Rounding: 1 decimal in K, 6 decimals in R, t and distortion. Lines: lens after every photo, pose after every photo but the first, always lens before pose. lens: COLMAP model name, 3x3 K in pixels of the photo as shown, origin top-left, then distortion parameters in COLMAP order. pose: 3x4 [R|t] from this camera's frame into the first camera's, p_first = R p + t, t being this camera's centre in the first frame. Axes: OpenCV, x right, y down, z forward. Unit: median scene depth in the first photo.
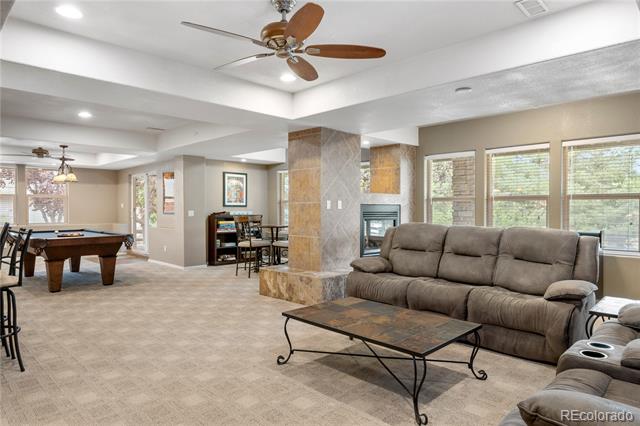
lens RADIAL K [[404.8, 0, 320.3], [0, 404.8, 214.4], [0, 0, 1]] dist [0.003443, 0.000708]
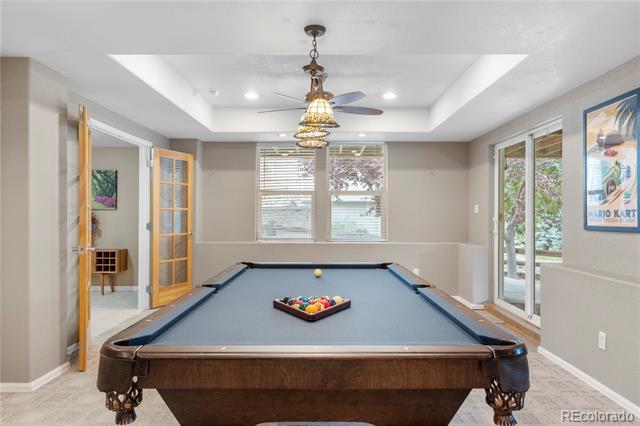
lens RADIAL K [[459.8, 0, 320.6], [0, 459.8, 212.0], [0, 0, 1]] dist [0.001226, -0.002854]
pose [[0.708970, -0.003137, -0.705232, -0.227154], [-0.012607, 0.999774, -0.017121, -0.005287], [0.705126, 0.021029, 0.708770, 0.466429]]
